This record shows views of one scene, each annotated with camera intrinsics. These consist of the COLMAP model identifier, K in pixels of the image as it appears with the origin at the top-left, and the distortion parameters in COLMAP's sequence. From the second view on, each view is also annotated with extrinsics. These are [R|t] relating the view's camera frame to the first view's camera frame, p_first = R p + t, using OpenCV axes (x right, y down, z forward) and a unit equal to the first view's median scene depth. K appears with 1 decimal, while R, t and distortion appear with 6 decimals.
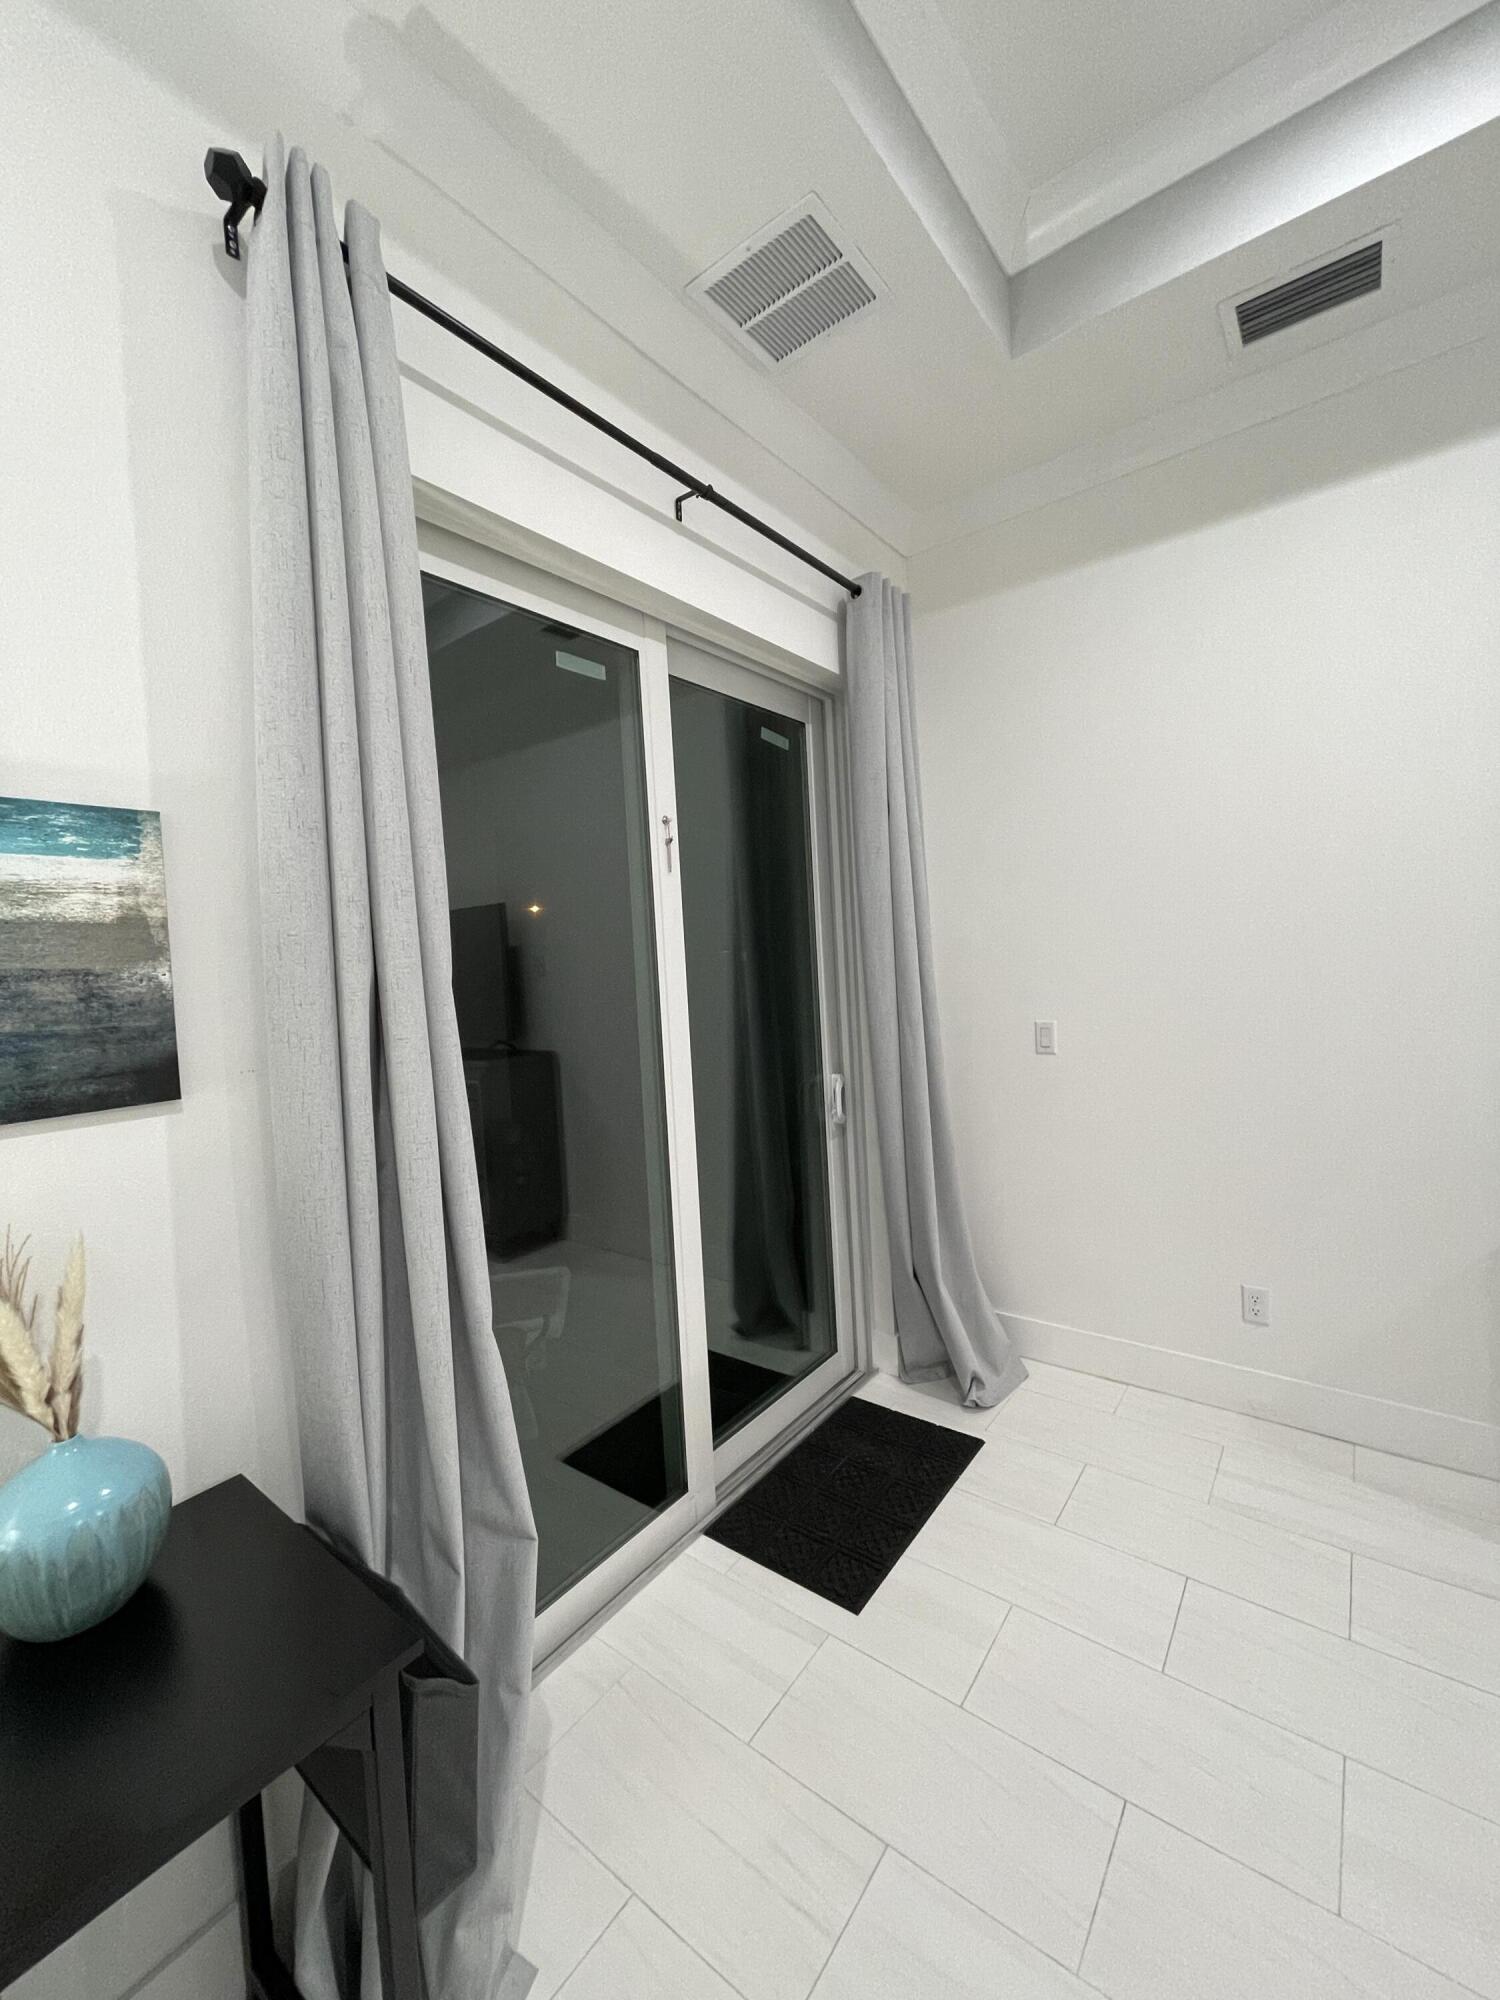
lens RADIAL K [[821.9, 0, 749.1], [0, 821.9, 987.5], [0, 0, 1]] dist [0.010591, -0.002365]
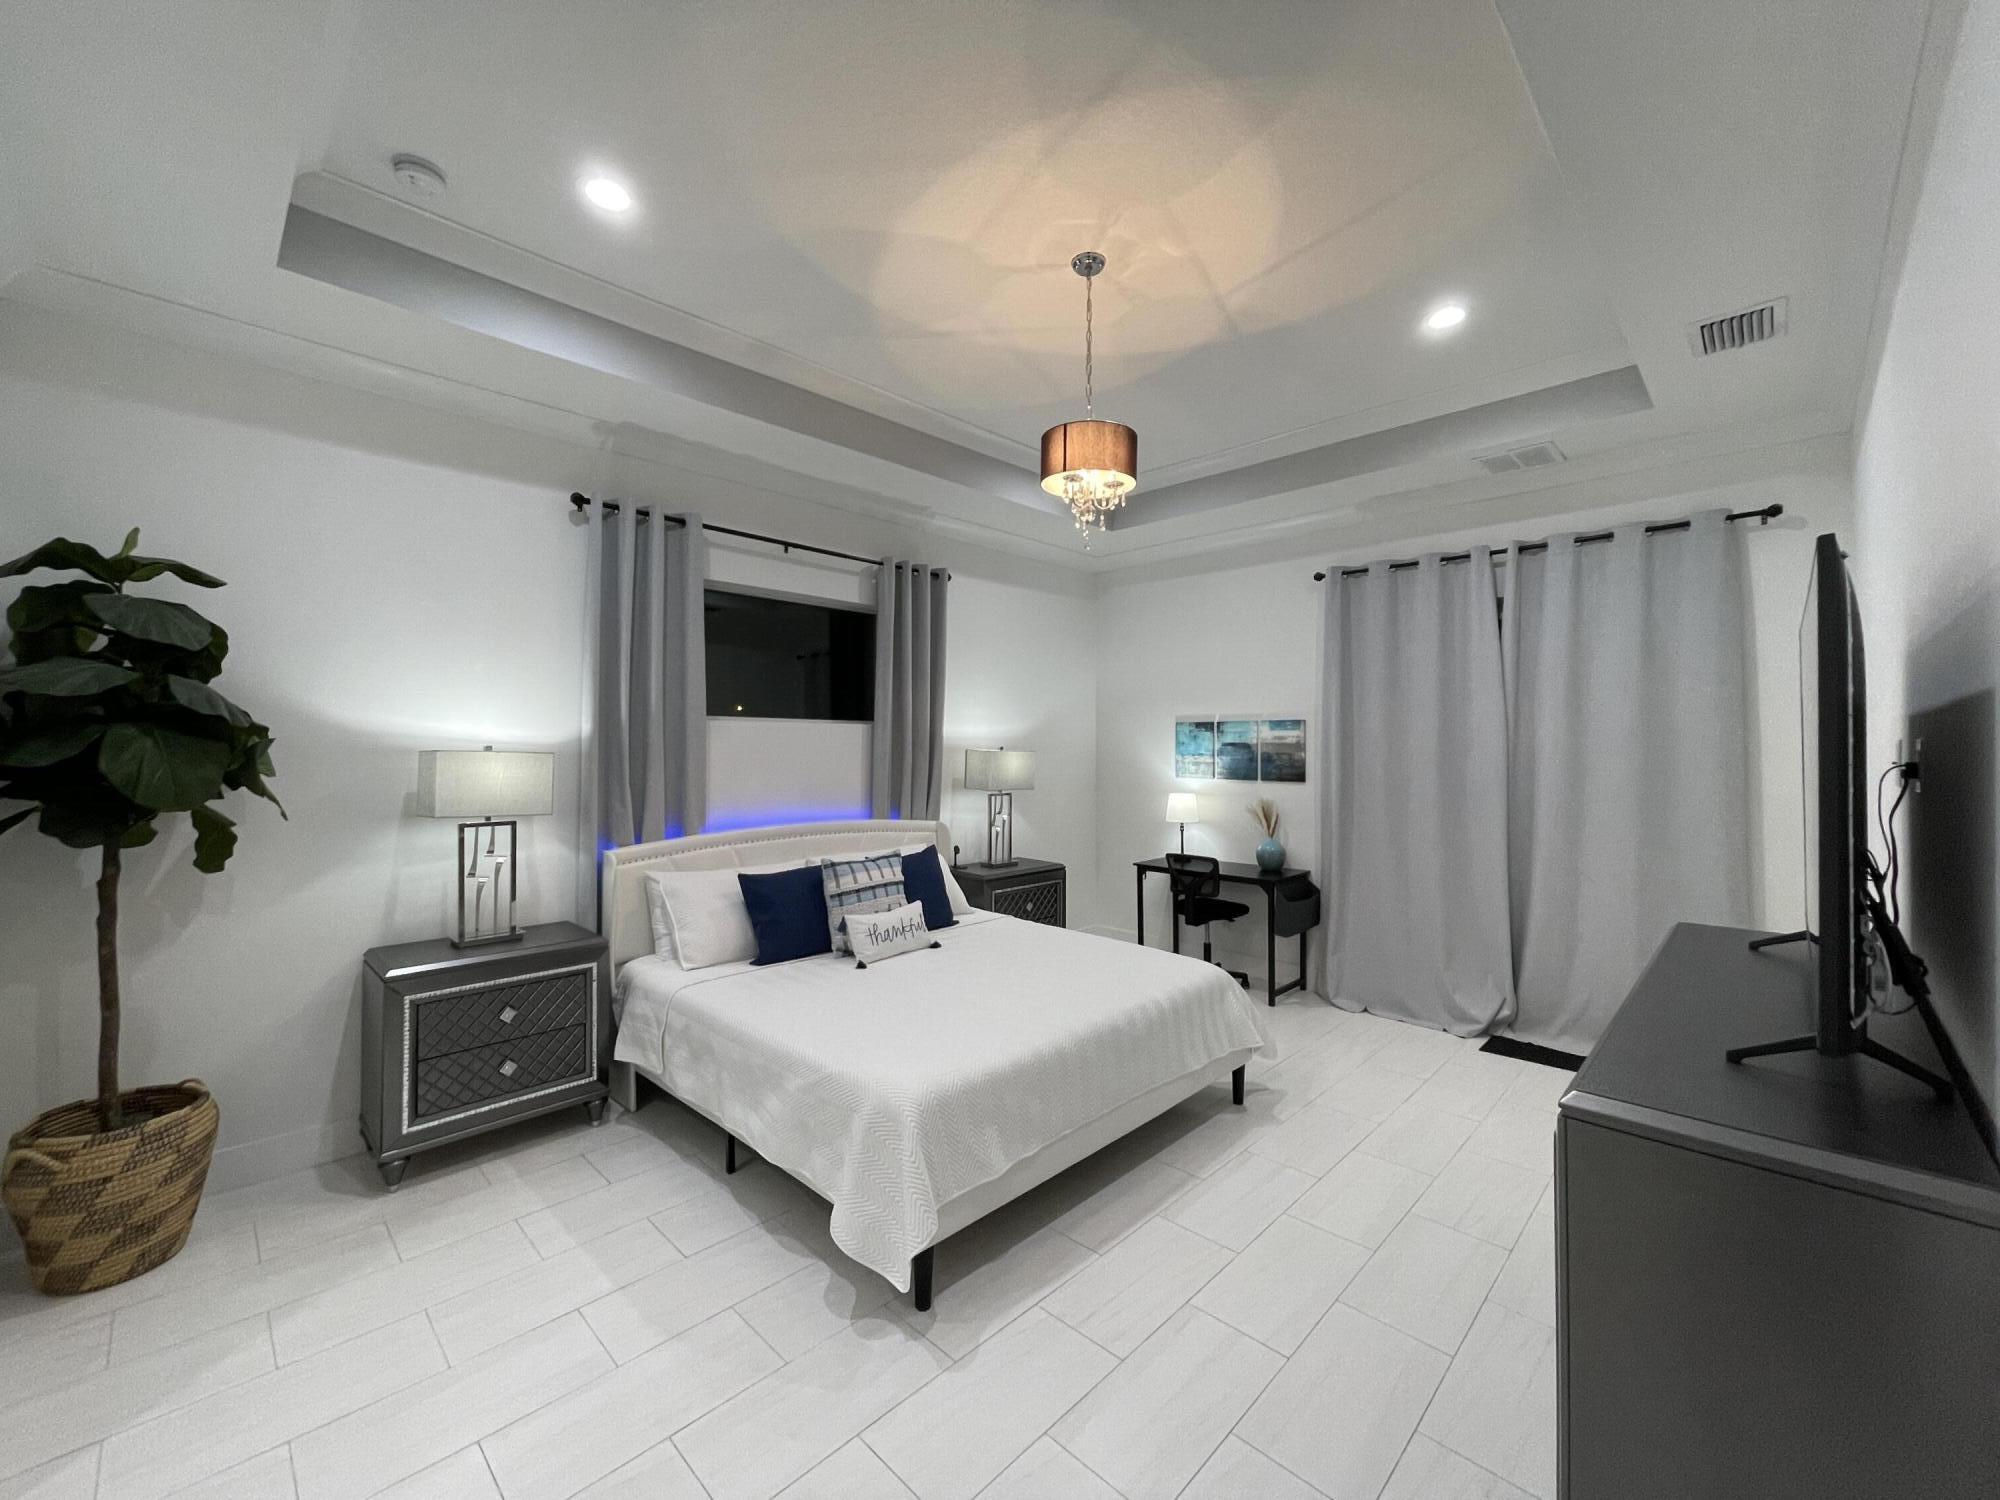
lens RADIAL K [[821.9, 0, 1007.6], [0, 821.9, 750.0], [0, 0, 1]] dist [0.010591, -0.002365]
pose [[-0.113824, 0.054012, -0.992032, 4.131502], [-0.034402, 0.997708, 0.058268, -0.260042], [0.992905, 0.040760, -0.111705, -0.131468]]
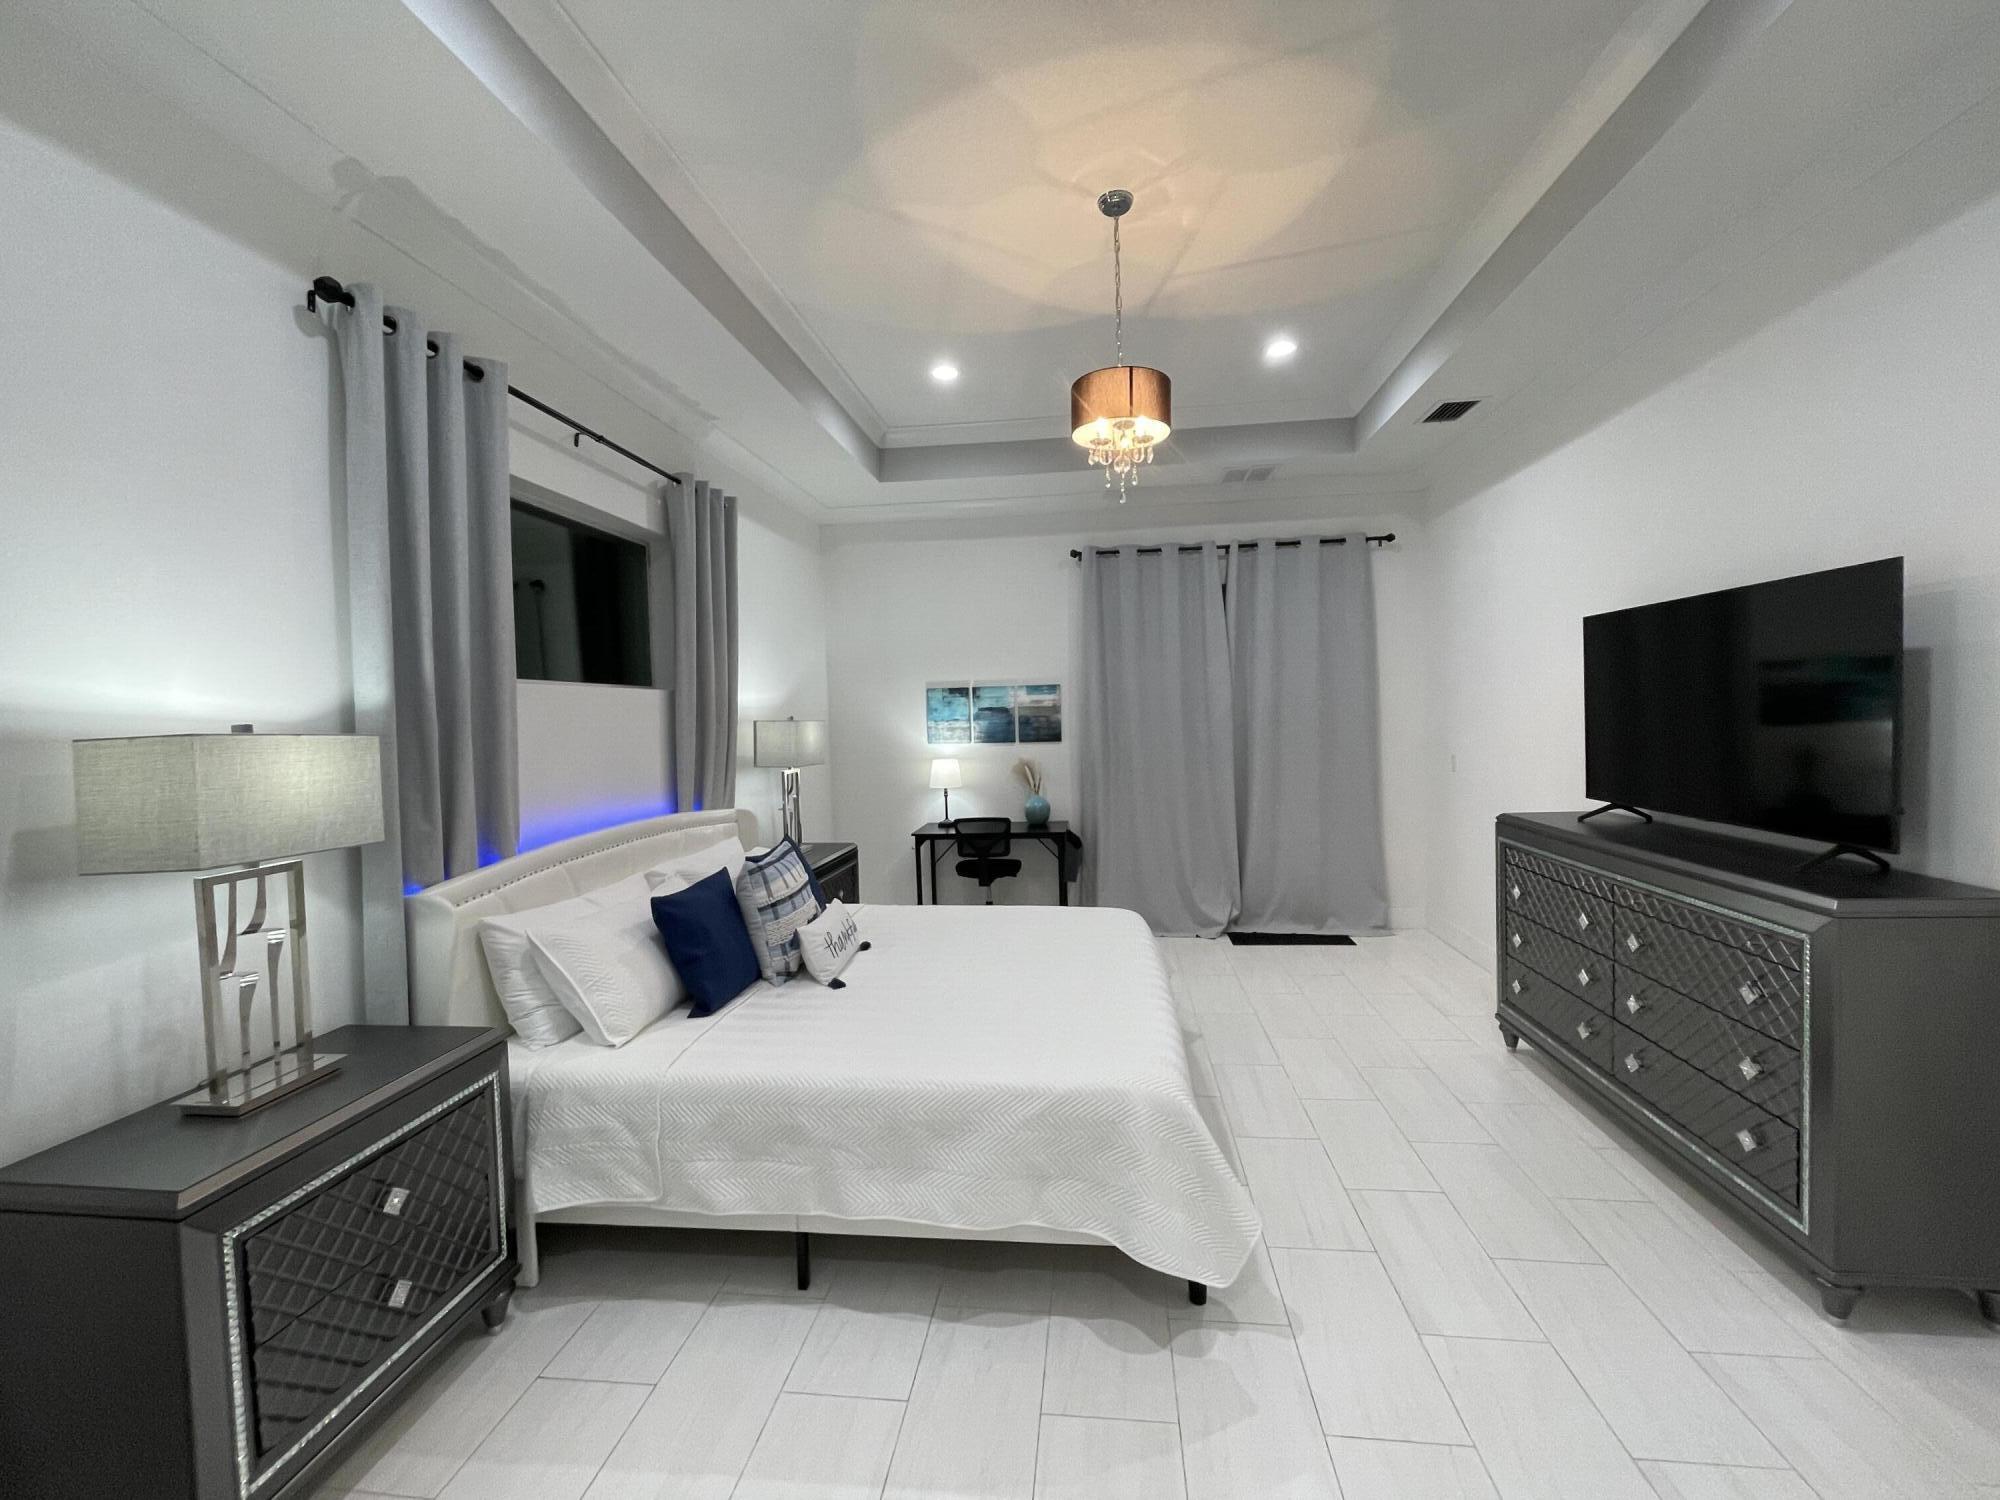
lens RADIAL K [[821.9, 0, 1010.9], [0, 821.9, 748.5], [0, 0, 1]] dist [0.010591, -0.002365]
pose [[0.524468, 0.069219, -0.848612, 3.483035], [-0.028955, 0.997563, 0.063474, -0.133358], [0.850937, -0.008718, 0.525195, -1.930739]]
